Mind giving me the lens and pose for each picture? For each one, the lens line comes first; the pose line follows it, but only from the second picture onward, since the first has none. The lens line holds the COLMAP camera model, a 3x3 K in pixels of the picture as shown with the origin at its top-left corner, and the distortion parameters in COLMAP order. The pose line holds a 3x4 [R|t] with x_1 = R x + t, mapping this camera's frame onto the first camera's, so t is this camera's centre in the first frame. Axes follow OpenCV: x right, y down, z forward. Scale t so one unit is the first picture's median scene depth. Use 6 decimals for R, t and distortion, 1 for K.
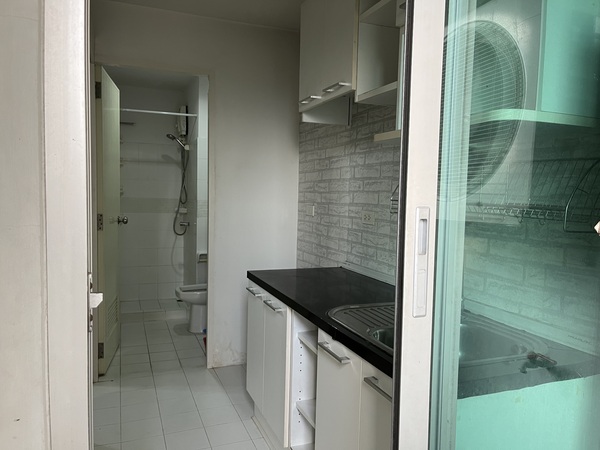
lens RADIAL K [[455.8, 0, 300.0], [0, 455.8, 224.2], [0, 0, 1]] dist [0.054871, -0.070058]
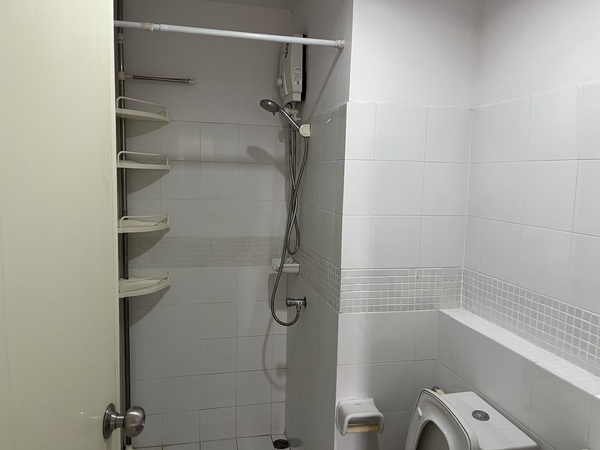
lens RADIAL K [[455.8, 0, 299.6], [0, 455.8, 224.9], [0, 0, 1]] dist [0.054871, -0.070058]
pose [[0.989611, 0.017534, -0.142699, -0.180185], [-0.012707, 0.999318, 0.034664, -0.087944], [0.143209, -0.032491, 0.989159, 0.540854]]
